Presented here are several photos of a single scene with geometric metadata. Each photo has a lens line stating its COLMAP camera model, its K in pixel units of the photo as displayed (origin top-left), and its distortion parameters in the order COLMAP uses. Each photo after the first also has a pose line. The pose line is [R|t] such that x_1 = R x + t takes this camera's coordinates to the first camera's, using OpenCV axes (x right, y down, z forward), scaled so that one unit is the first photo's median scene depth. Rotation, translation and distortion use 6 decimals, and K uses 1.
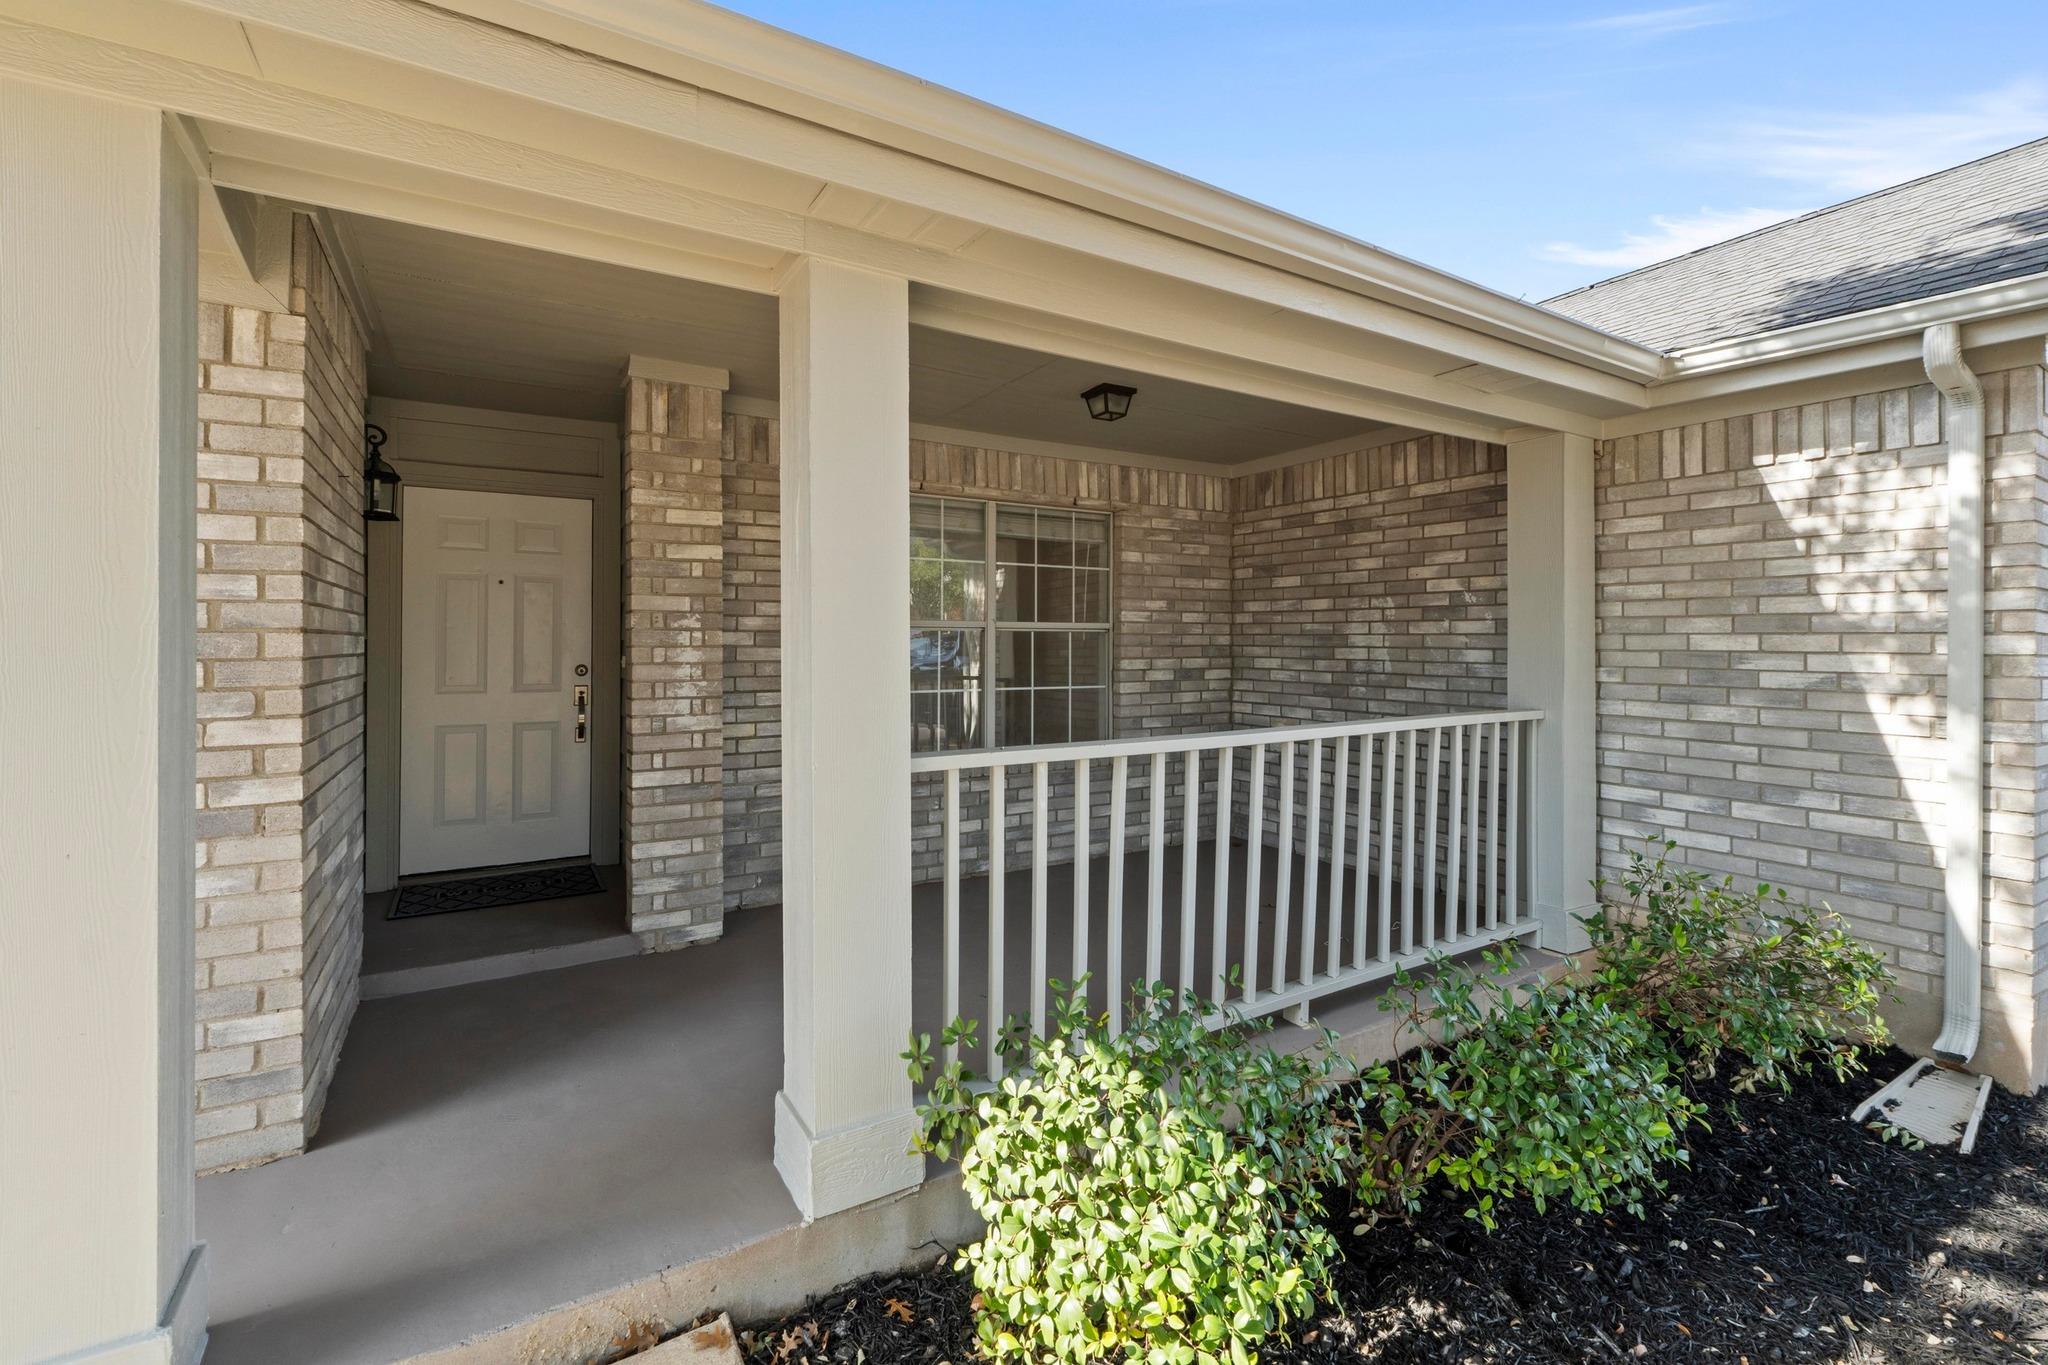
lens RADIAL K [[895.6, 0, 1018.6], [0, 895.6, 642.8], [0, 0, 1]] dist [-0.004620, -0.000101]
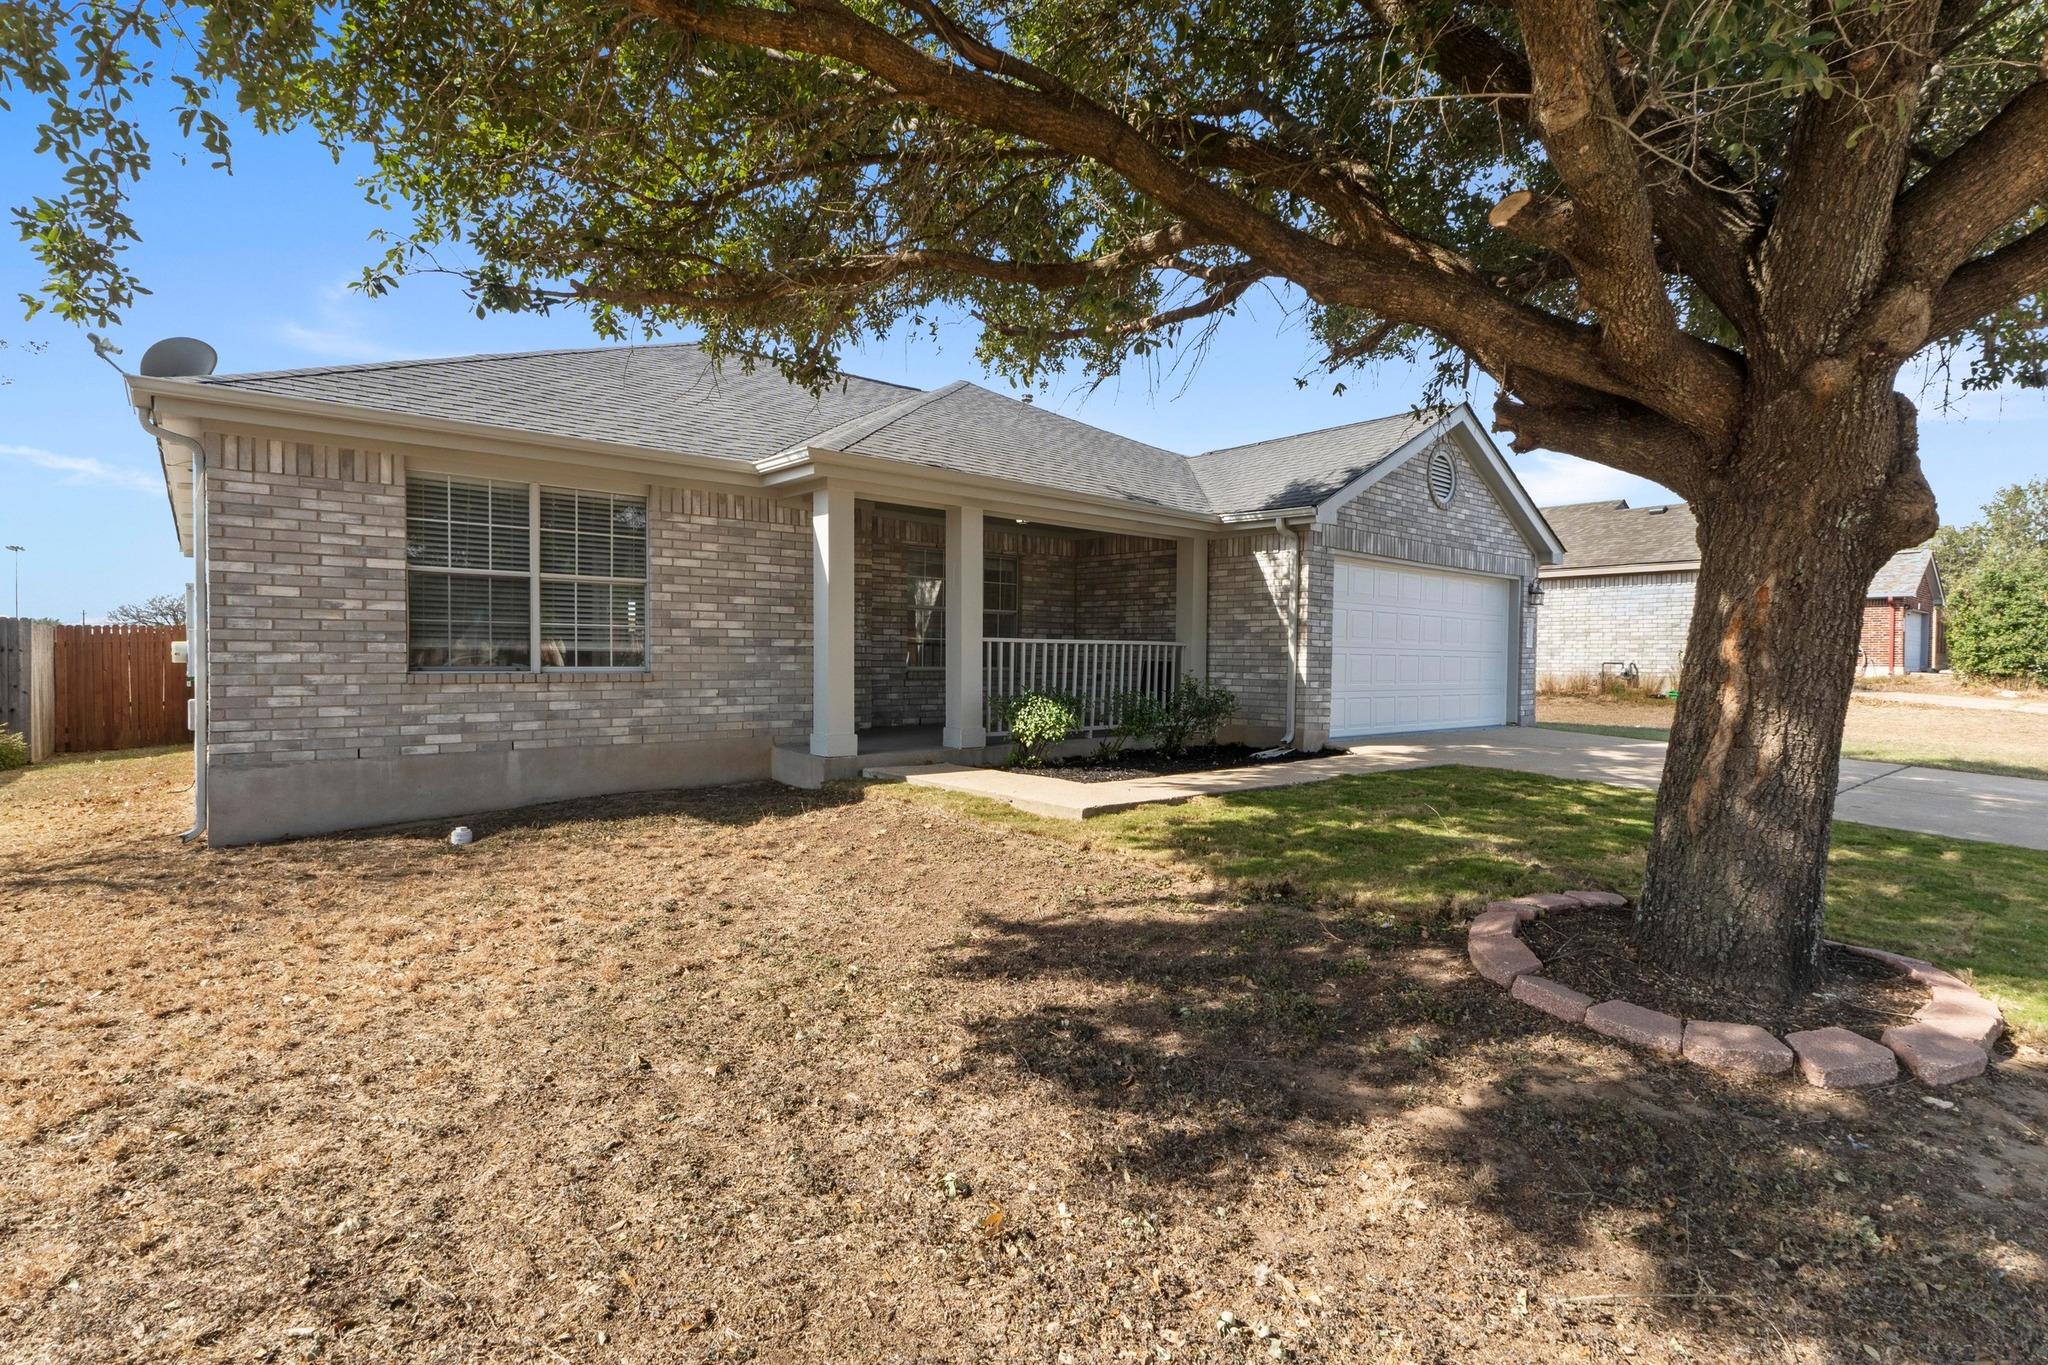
lens RADIAL K [[988.5, 0, 1024.1], [0, 988.5, 691.2], [0, 0, 1]] dist [-0.002845, 0.000218]
pose [[0.989035, 0.006616, 0.147532, -0.438571], [-0.011583, 0.999394, 0.032833, 0.176502], [-0.147226, -0.034182, 0.988512, -2.495024]]
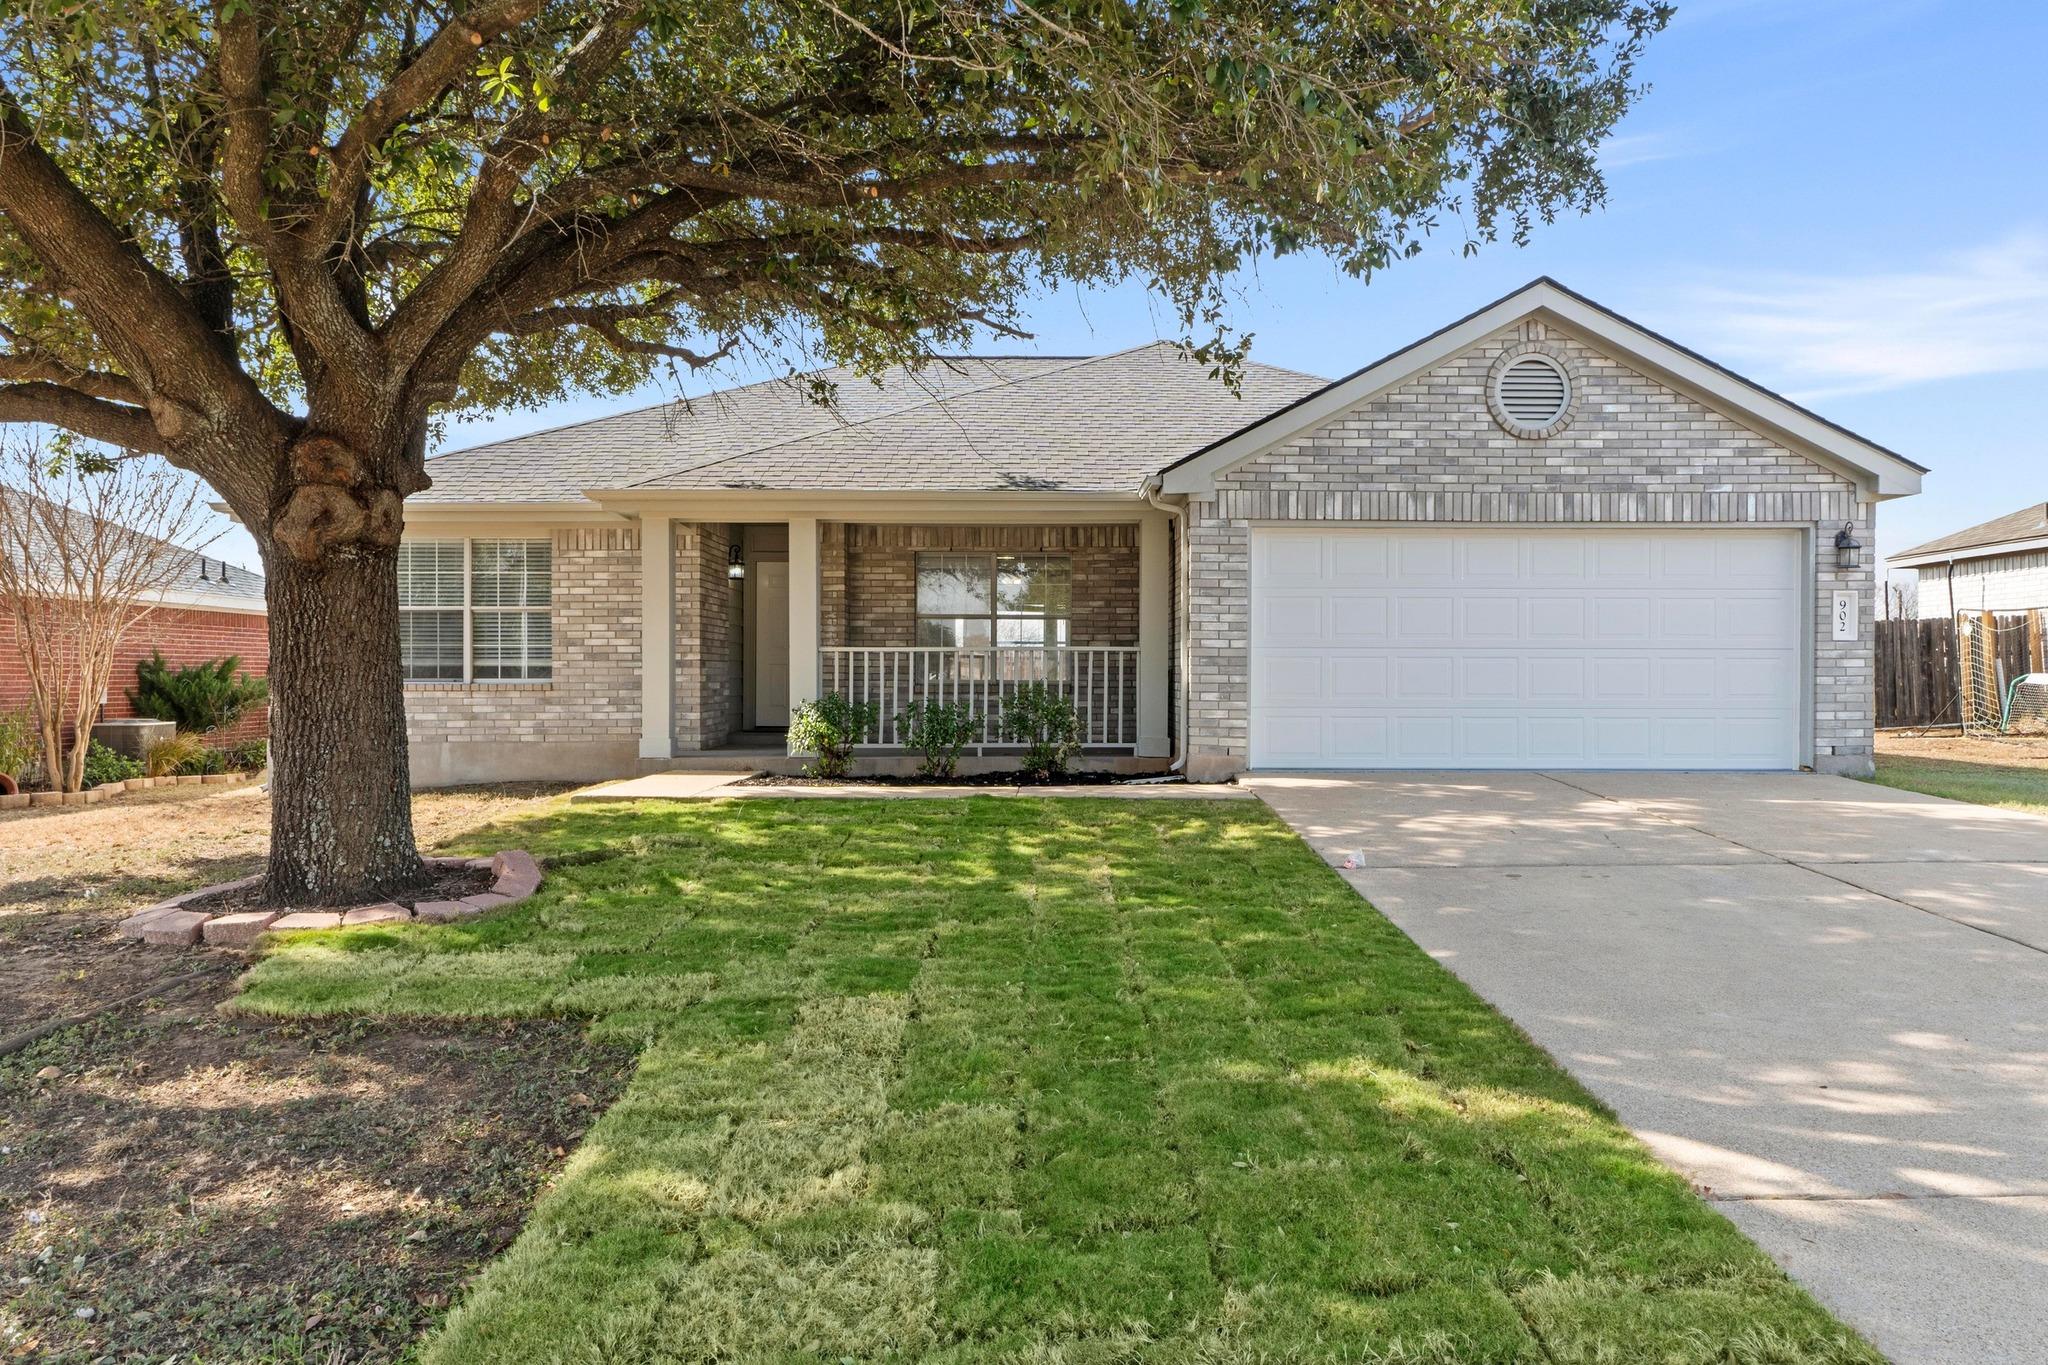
lens RADIAL K [[1382.2, 0, 1024.0], [0, 1382.2, 682.5], [0, 0, 1]] dist [0.009198, -0.001165]
pose [[0.844253, 0.002719, -0.535938, 2.941007], [-0.002304, 0.999996, 0.001443, 0.215277], [0.535939, 0.000017, 0.844256, -2.705544]]
